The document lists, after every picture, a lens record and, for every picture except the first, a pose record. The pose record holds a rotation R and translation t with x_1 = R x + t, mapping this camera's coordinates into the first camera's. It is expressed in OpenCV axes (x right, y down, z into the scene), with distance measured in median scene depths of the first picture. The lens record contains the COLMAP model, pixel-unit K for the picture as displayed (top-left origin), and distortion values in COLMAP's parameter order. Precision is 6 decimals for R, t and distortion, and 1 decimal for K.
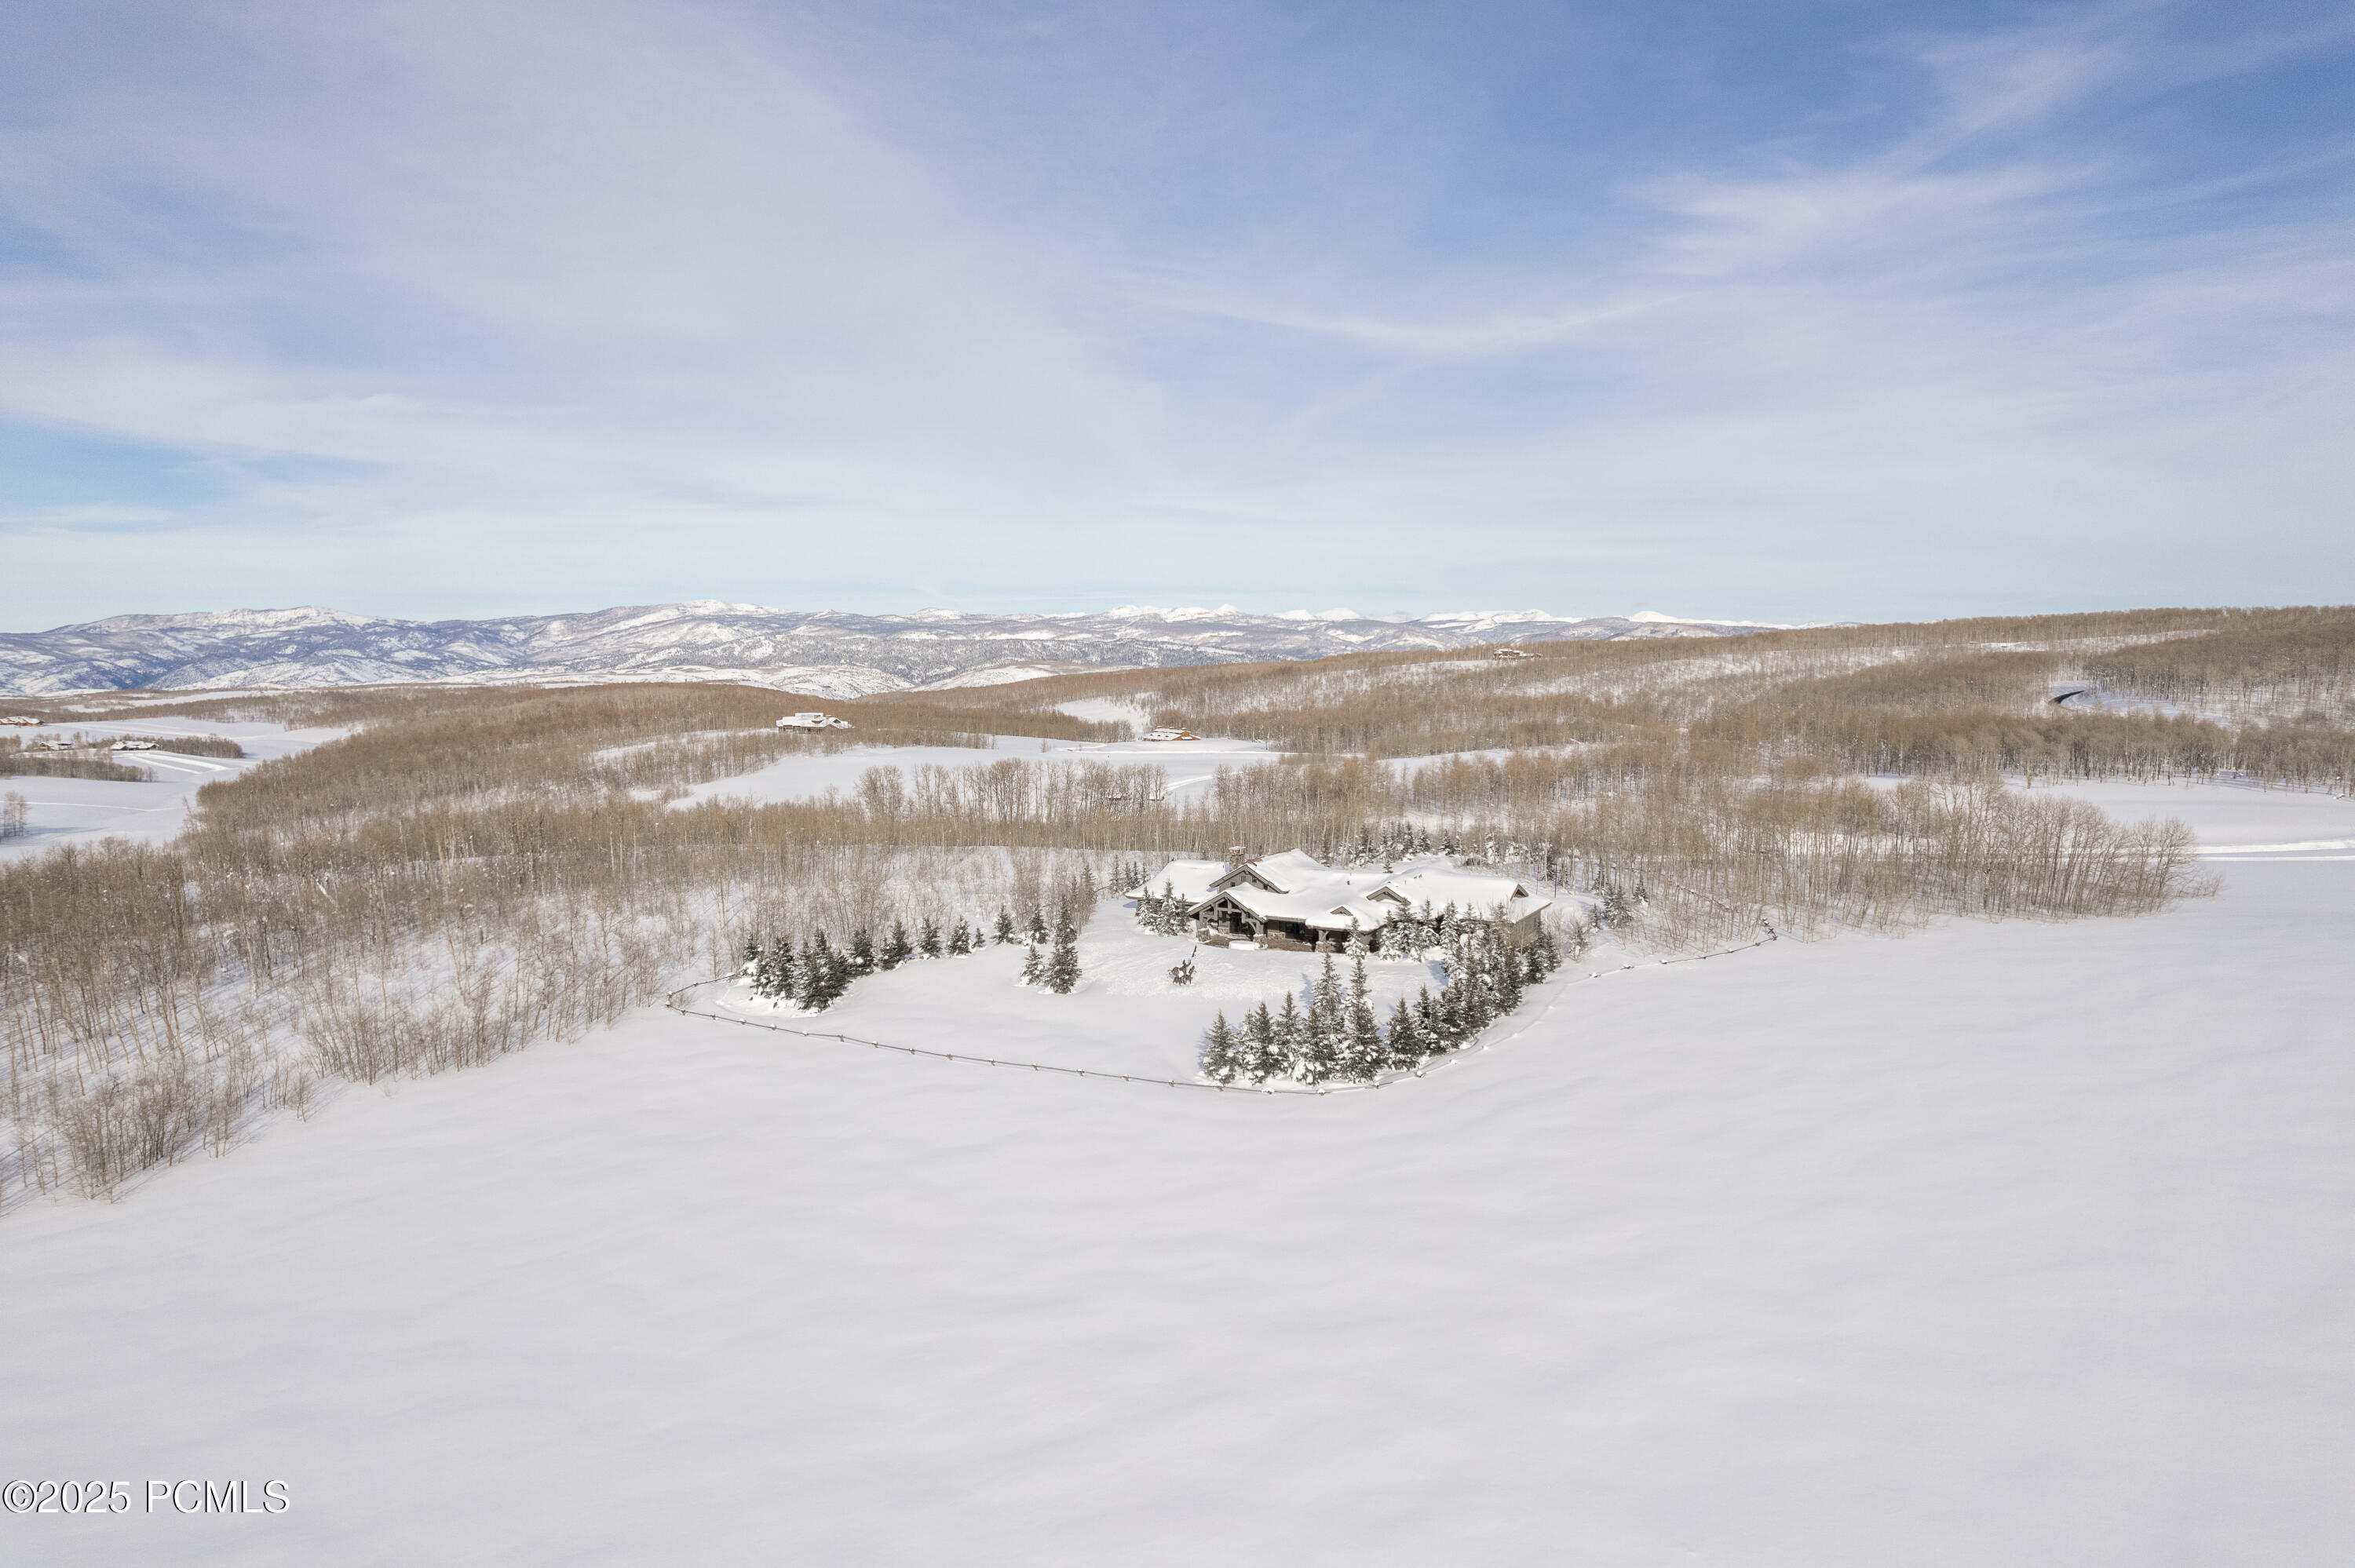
lens RADIAL K [[1511.6, 0, 1181.6], [0, 1511.6, 761.5], [0, 0, 1]] dist [-0.082602, 0.078088]
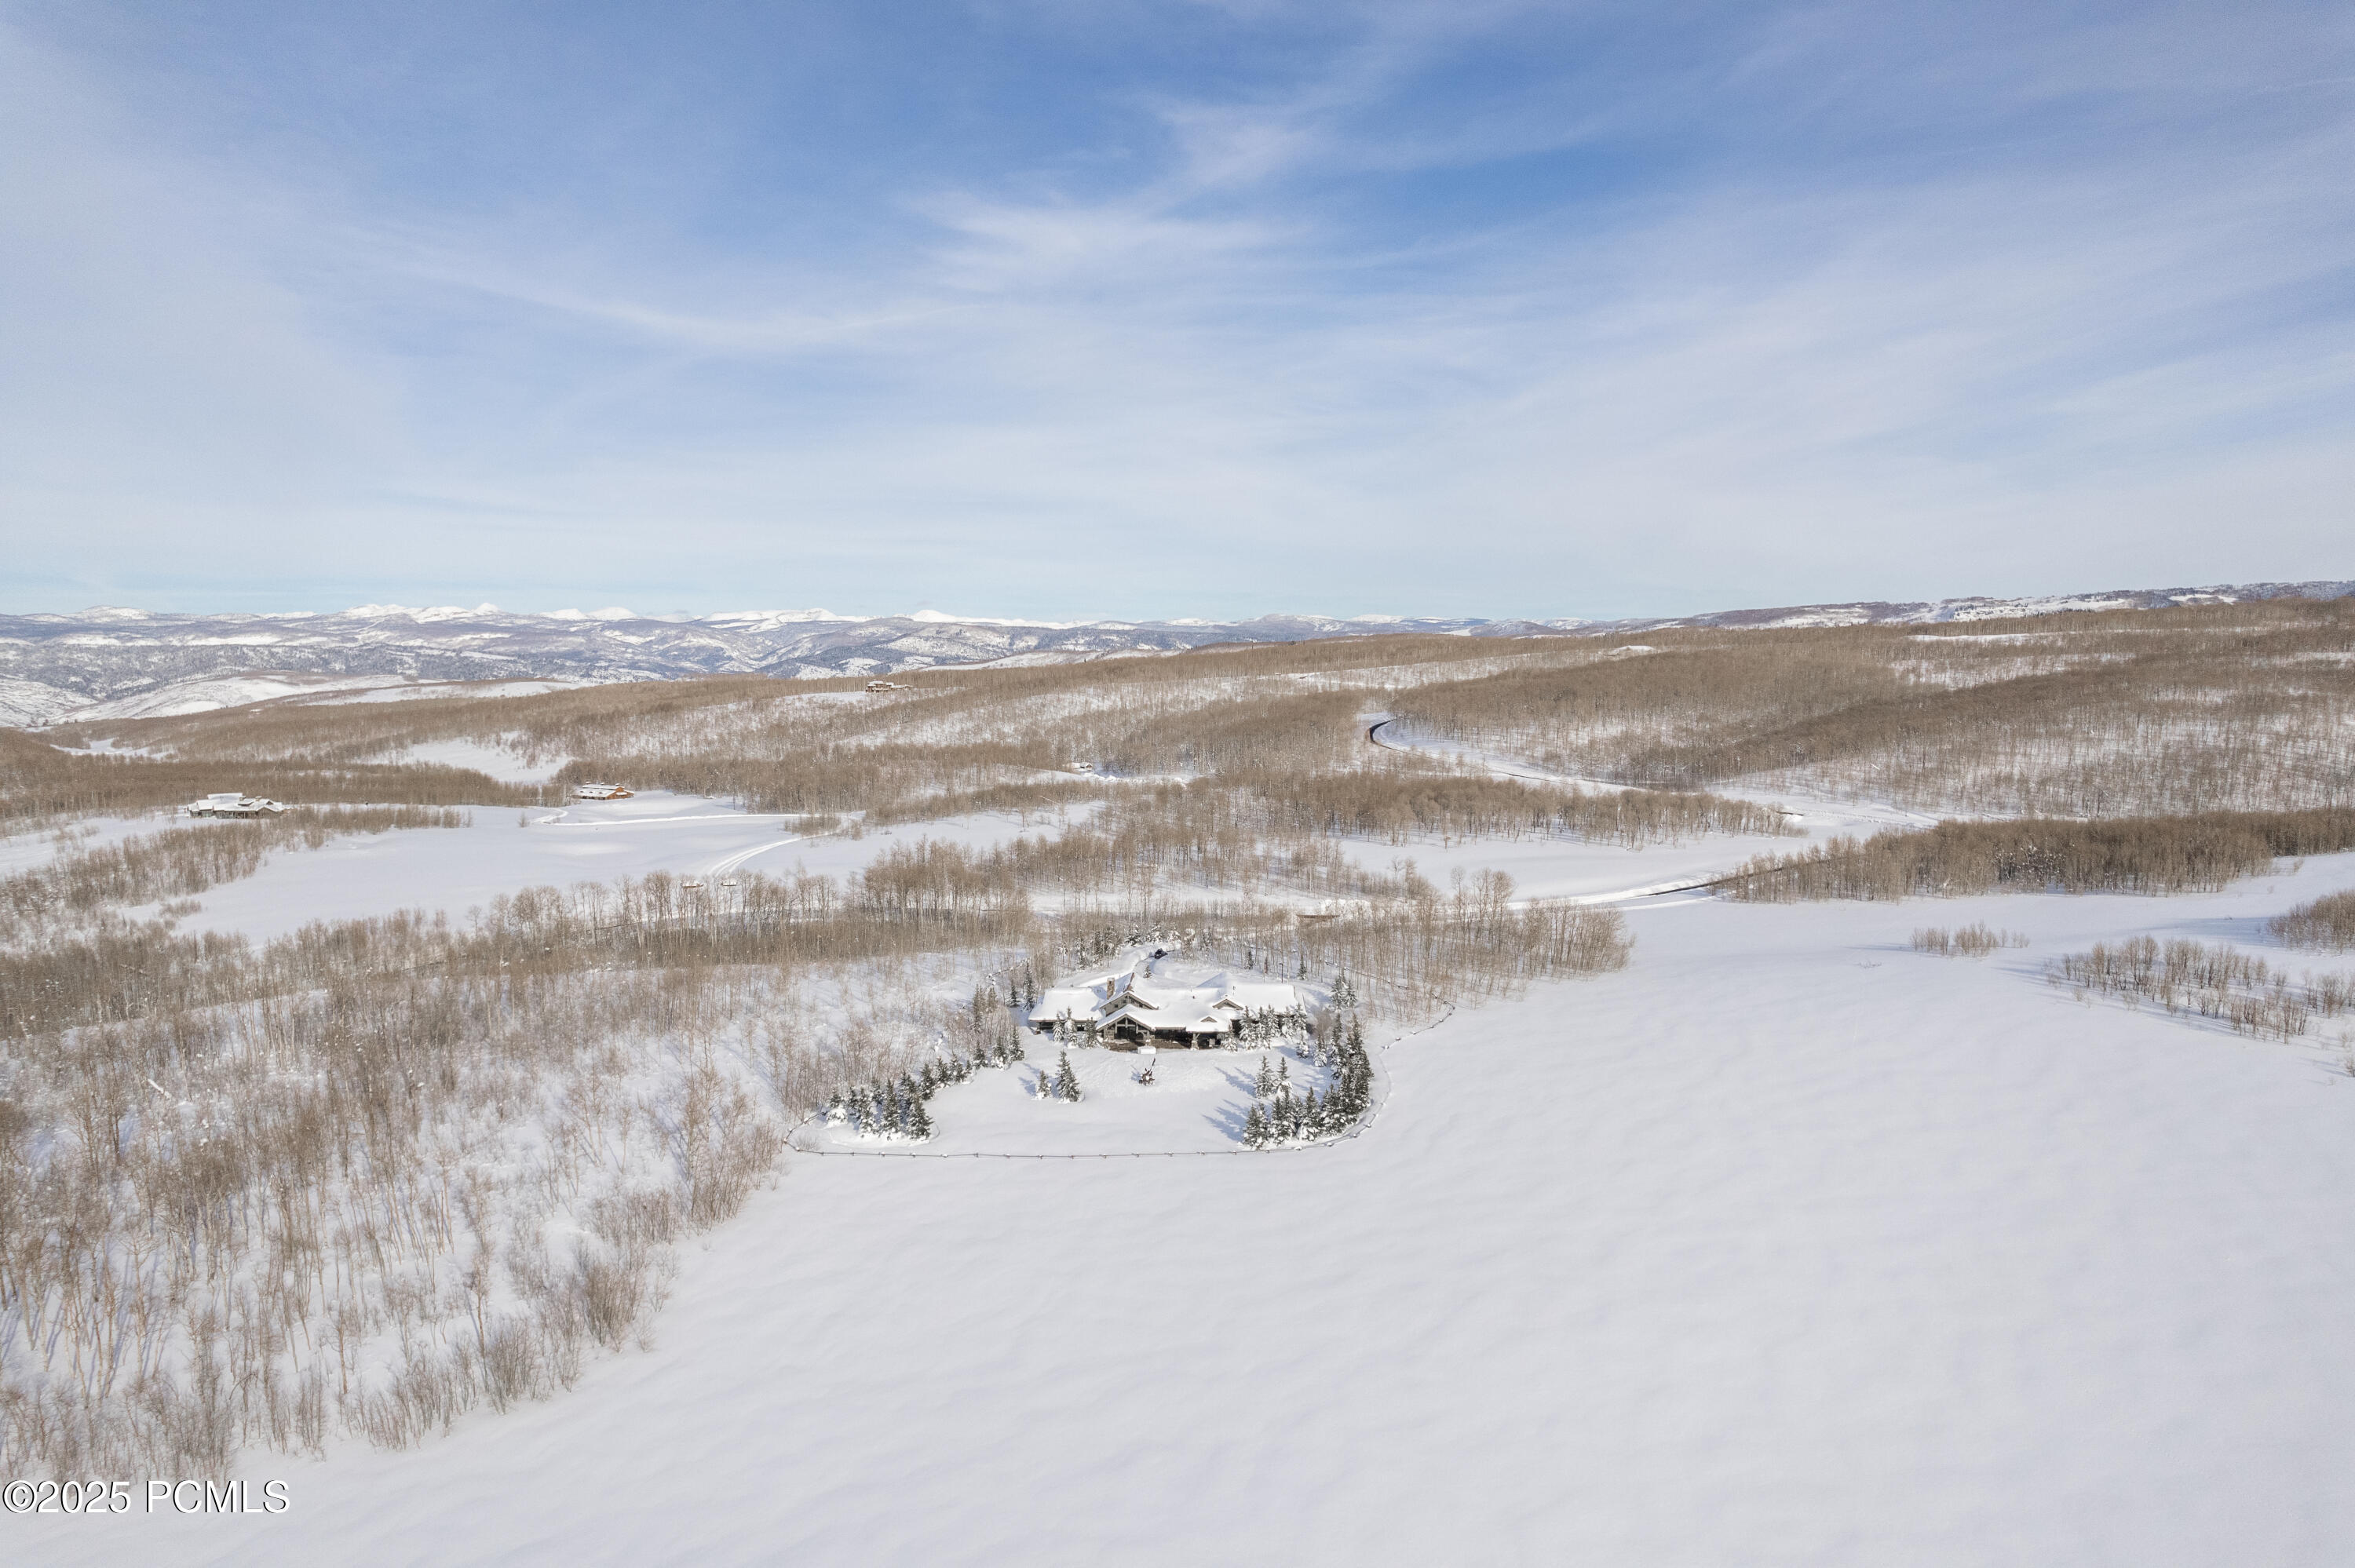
lens RADIAL K [[1511.6, 0, 1181.6], [0, 1511.6, 761.5], [0, 0, 1]] dist [-0.082602, 0.078088]
pose [[0.893422, -0.039034, 0.447519, -0.565022], [0.038498, 0.999206, 0.010298, -0.170677], [-0.447566, 0.008028, 0.894215, -0.333424]]
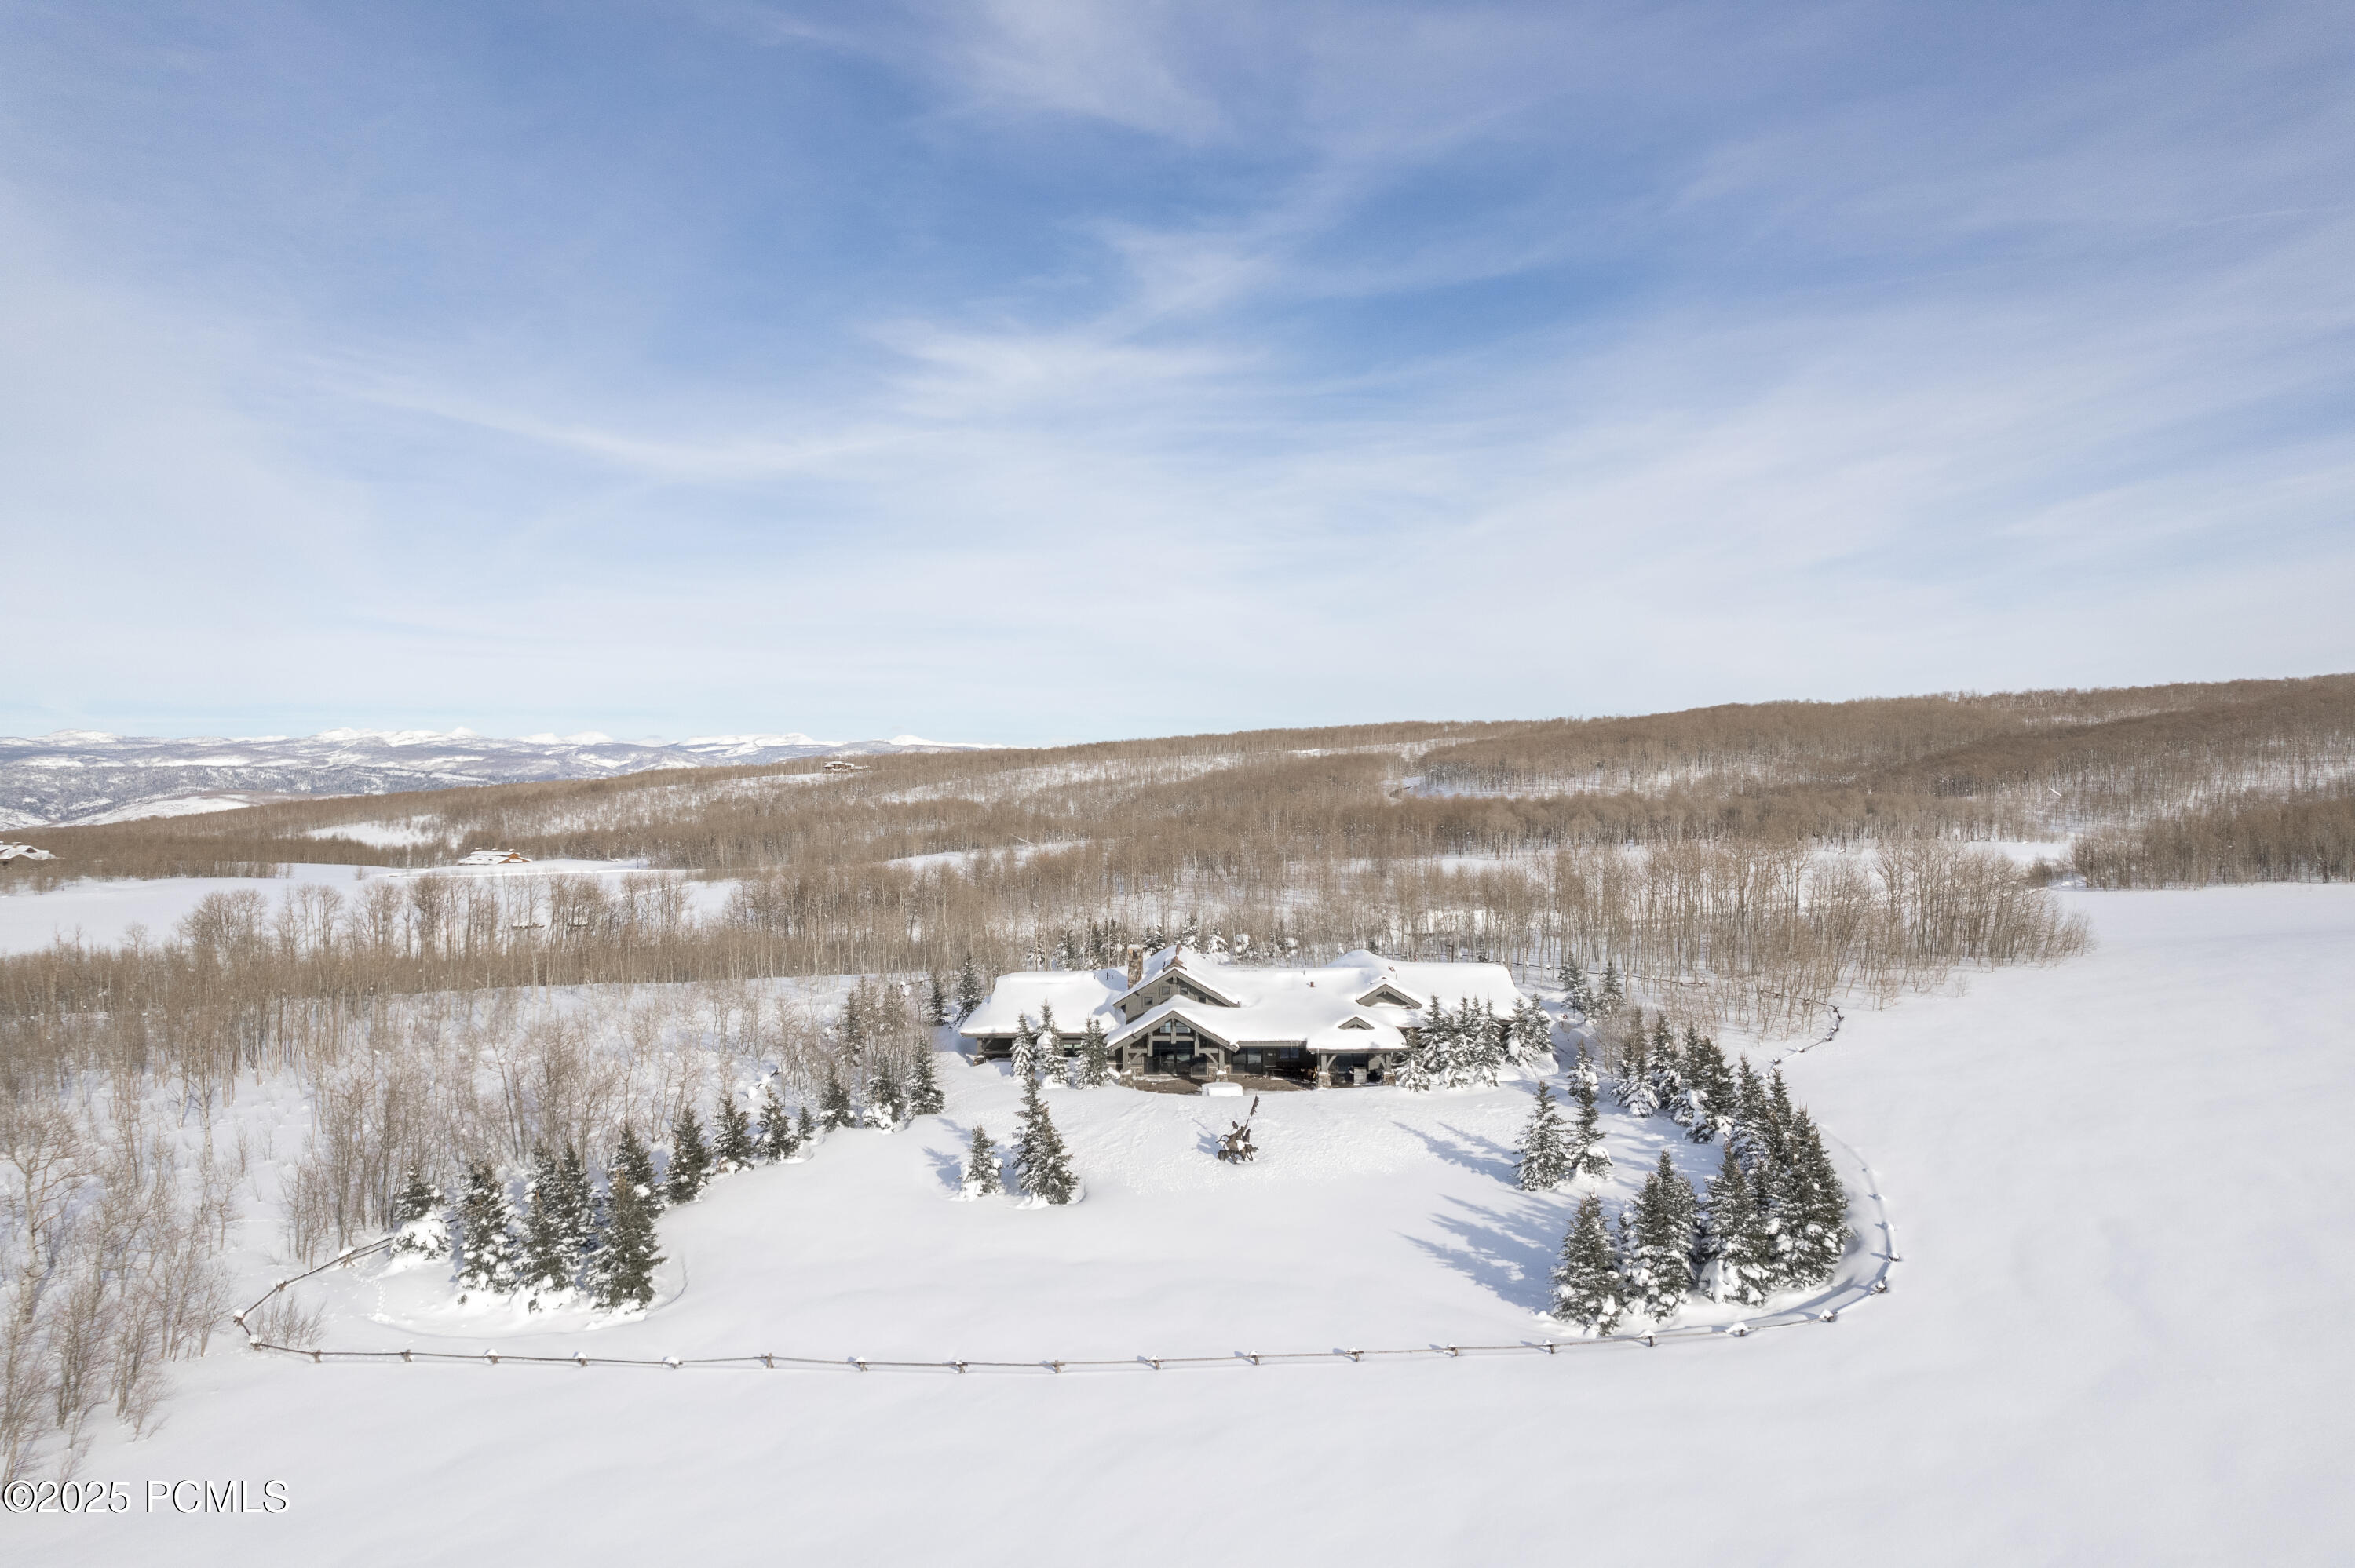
lens RADIAL K [[1511.6, 0, 1181.6], [0, 1511.6, 761.5], [0, 0, 1]] dist [-0.082602, 0.078088]
pose [[0.886712, -0.005135, 0.462294, -0.269766], [0.042981, 0.996523, -0.071372, 0.024669], [-0.460321, 0.083156, 0.883850, 0.404930]]
